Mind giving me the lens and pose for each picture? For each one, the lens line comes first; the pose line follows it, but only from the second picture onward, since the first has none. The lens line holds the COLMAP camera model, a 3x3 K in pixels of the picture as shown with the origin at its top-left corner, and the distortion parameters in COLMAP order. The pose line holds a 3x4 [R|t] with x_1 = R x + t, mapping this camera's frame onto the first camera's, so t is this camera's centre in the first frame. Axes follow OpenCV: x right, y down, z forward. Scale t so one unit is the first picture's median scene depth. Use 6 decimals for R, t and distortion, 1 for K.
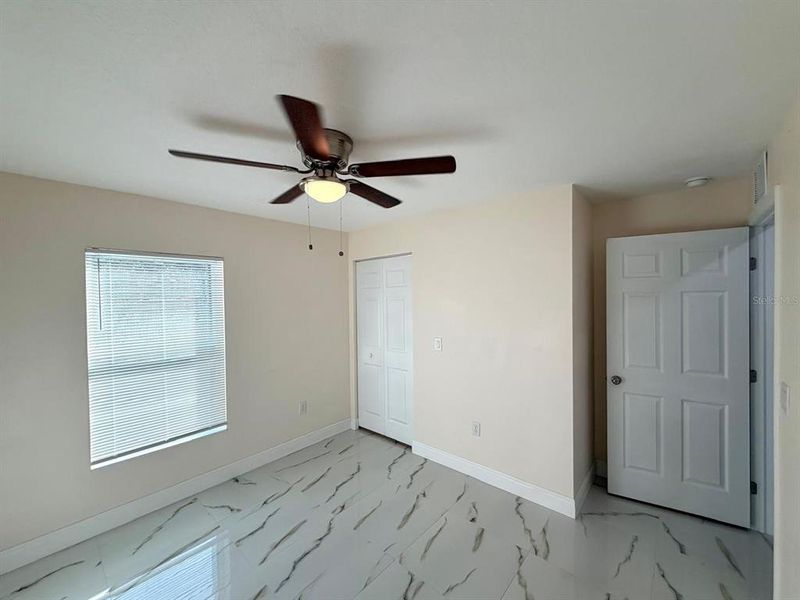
lens RADIAL K [[318.1, 0, 402.1], [0, 318.1, 299.0], [0, 0, 1]] dist [0.000094, -0.000431]
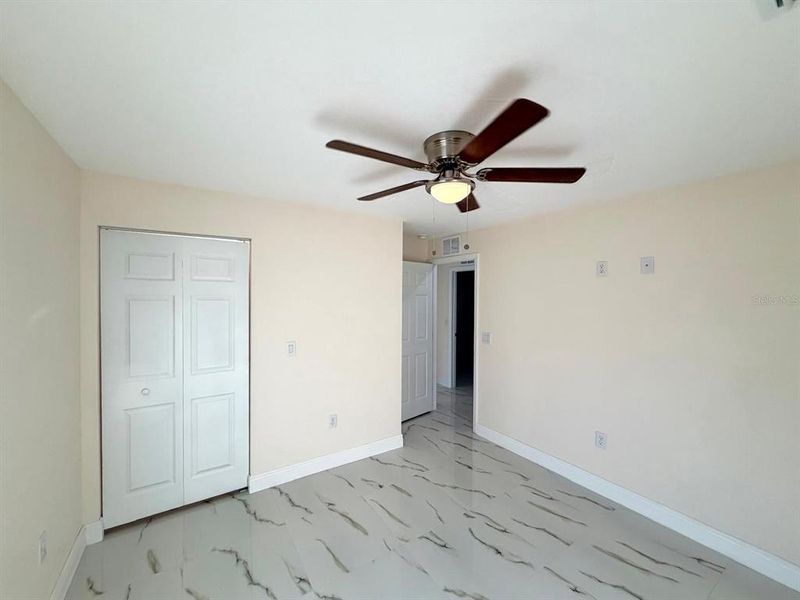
lens RADIAL K [[316.5, 0, 396.5], [0, 316.5, 300.0], [0, 0, 1]] dist [0.000354, -0.000234]
pose [[0.265100, -0.000011, 0.964221, -0.727534], [-0.002508, 0.999997, 0.000701, 0.003629], [-0.964218, -0.002604, 0.265099, 0.517765]]
